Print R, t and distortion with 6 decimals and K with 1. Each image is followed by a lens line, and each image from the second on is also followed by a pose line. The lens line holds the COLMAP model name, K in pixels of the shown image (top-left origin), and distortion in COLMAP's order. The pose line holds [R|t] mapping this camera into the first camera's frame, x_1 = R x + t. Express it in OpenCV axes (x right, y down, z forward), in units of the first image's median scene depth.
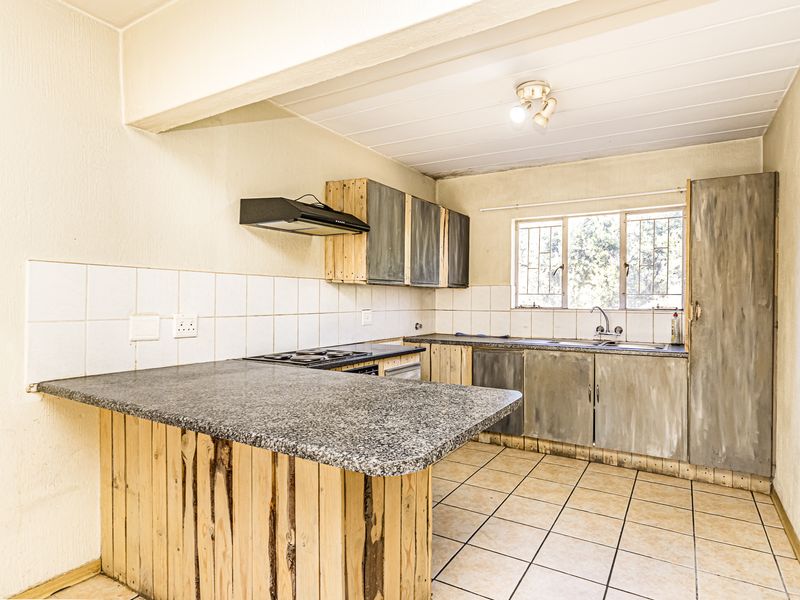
lens RADIAL K [[459.3, 0, 422.2], [0, 459.3, 301.4], [0, 0, 1]] dist [-0.002530, -0.000074]
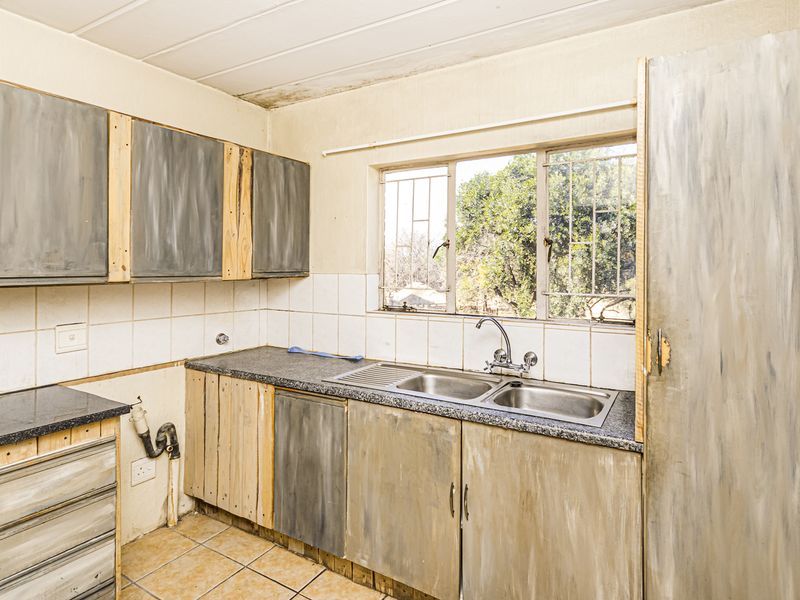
lens RADIAL K [[482.5, 0, 380.9], [0, 482.5, 266.2], [0, 0, 1]] dist [-0.000914, 0.000660]
pose [[0.999144, -0.001776, -0.041336, 0.320201], [0.001386, 0.999954, -0.009461, -0.052967], [0.041351, 0.009395, 0.999101, 0.481231]]
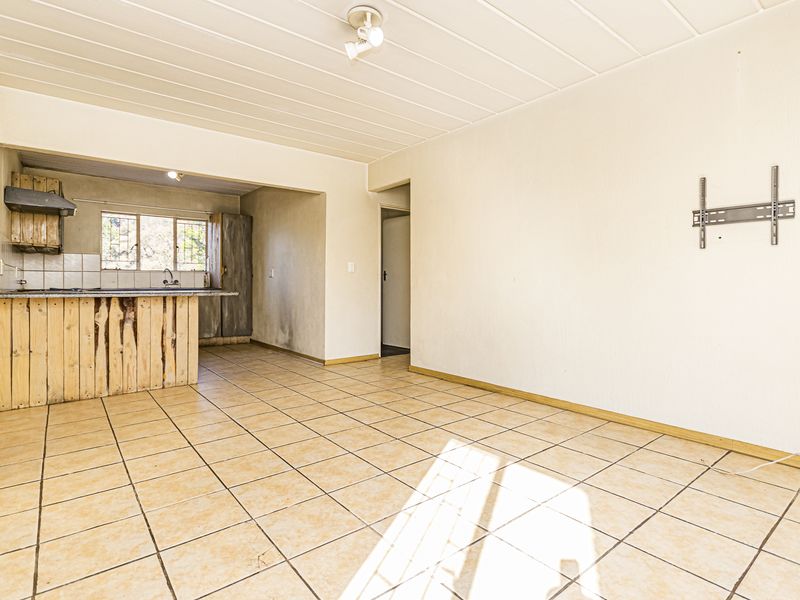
lens RADIAL K [[423.5, 0, 396.3], [0, 423.5, 287.6], [0, 0, 1]] dist [-0.001078, 0.000021]
pose [[0.391714, -0.013992, 0.919980, -0.941348], [0.000814, 0.999889, 0.014861, 0.072242], [-0.920086, -0.005073, 0.391682, -0.577486]]
